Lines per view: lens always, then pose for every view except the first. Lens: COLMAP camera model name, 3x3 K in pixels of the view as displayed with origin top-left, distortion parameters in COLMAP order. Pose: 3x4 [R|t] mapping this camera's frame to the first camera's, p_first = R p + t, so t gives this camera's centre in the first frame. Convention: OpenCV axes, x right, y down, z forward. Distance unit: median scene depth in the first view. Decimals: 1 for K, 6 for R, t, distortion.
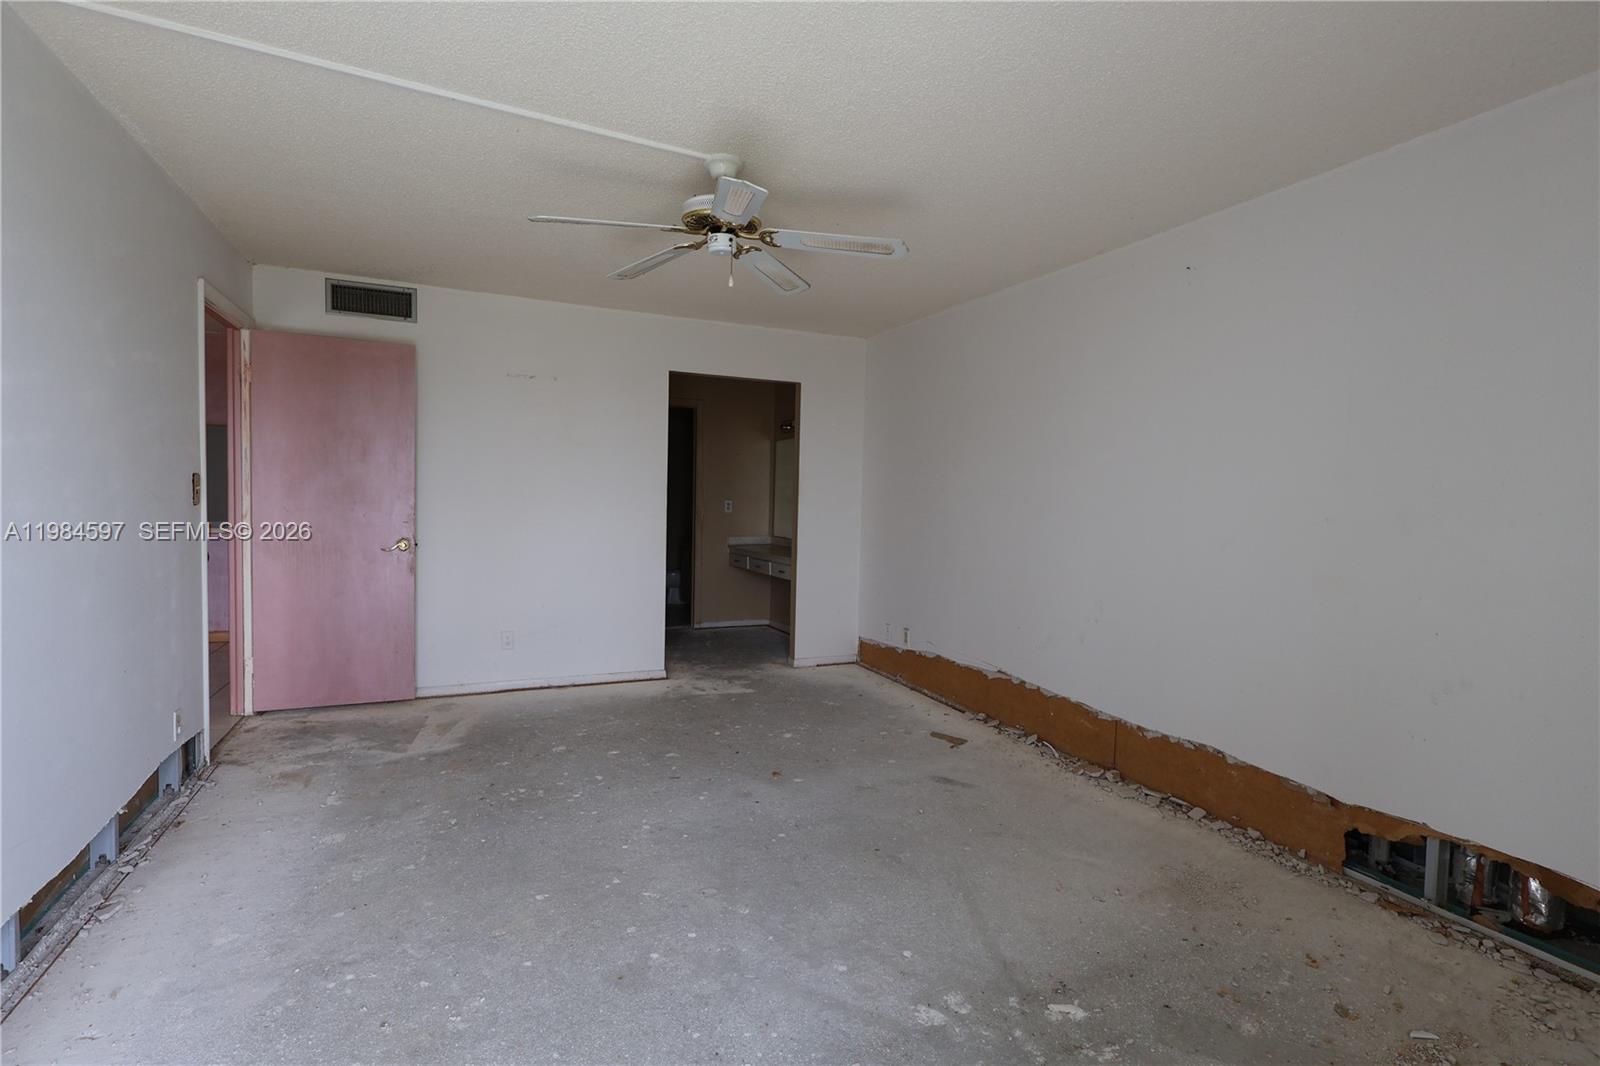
lens RADIAL K [[769.6, 0, 803.0], [0, 769.6, 533.3], [0, 0, 1]] dist [0.002231, 0.000833]
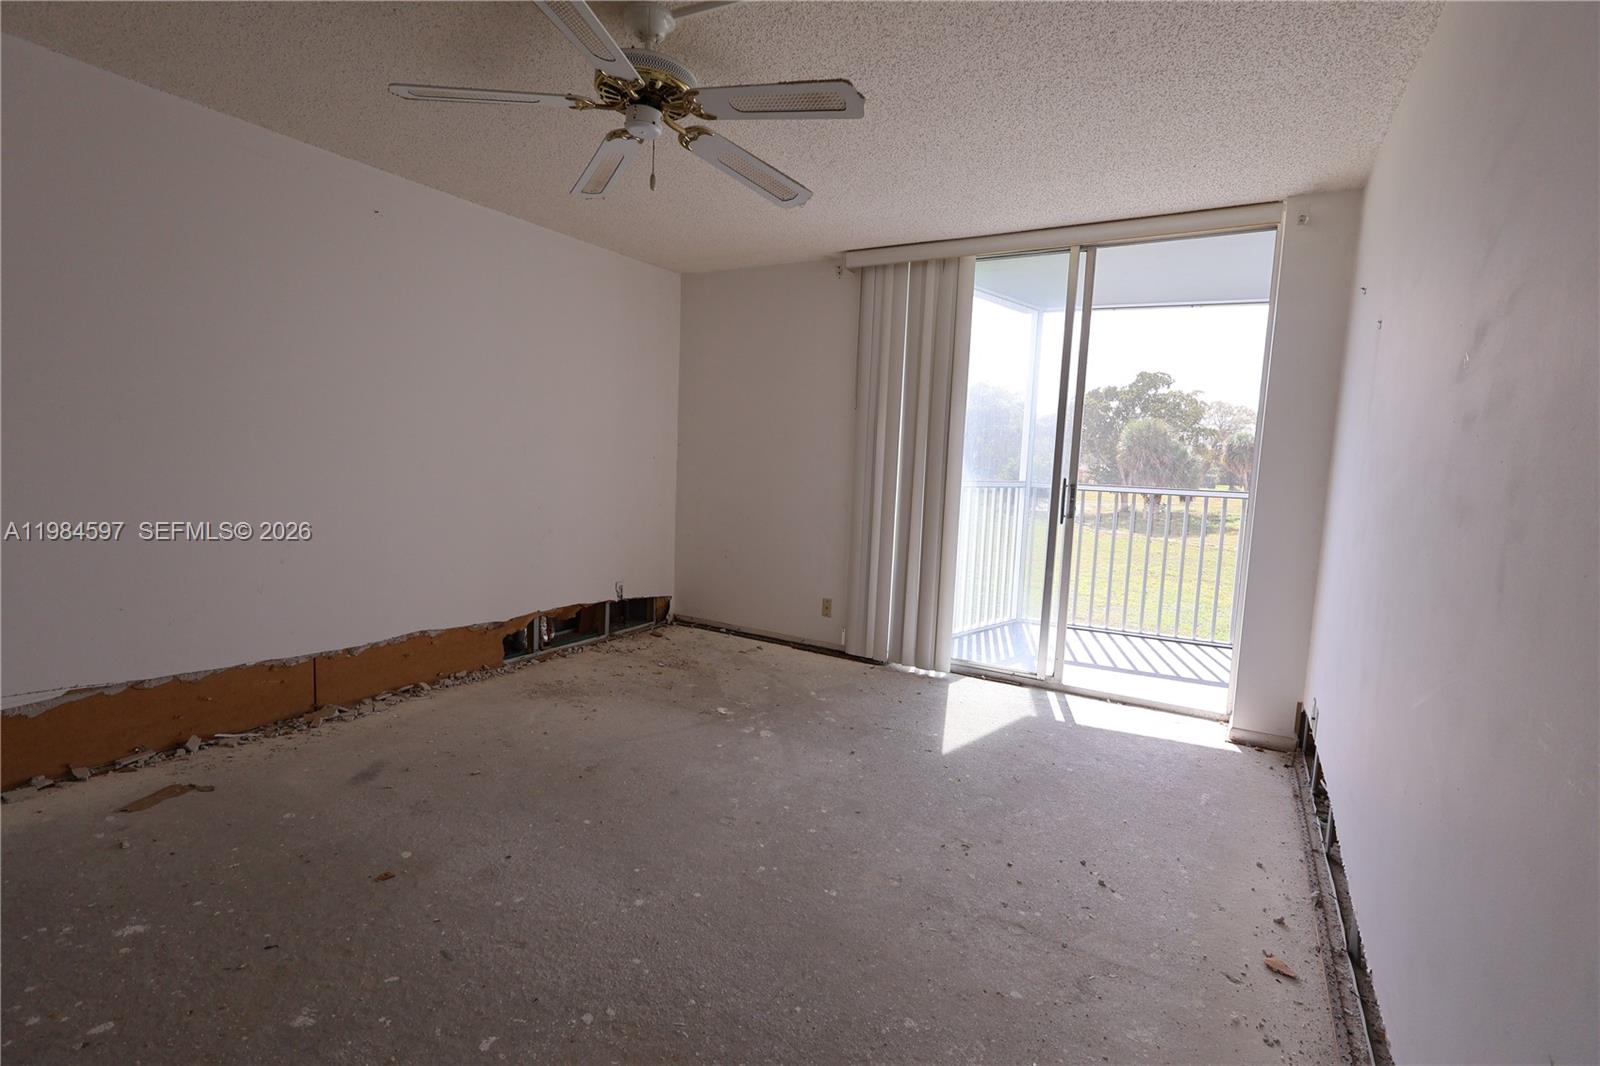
lens RADIAL K [[769.6, 0, 804.6], [0, 769.6, 530.9], [0, 0, 1]] dist [0.002231, 0.000833]
pose [[-0.597326, -0.126978, 0.791883, -0.859020], [-0.023363, 0.989723, 0.141078, -0.074335], [-0.801658, 0.065769, -0.594154, 1.332589]]
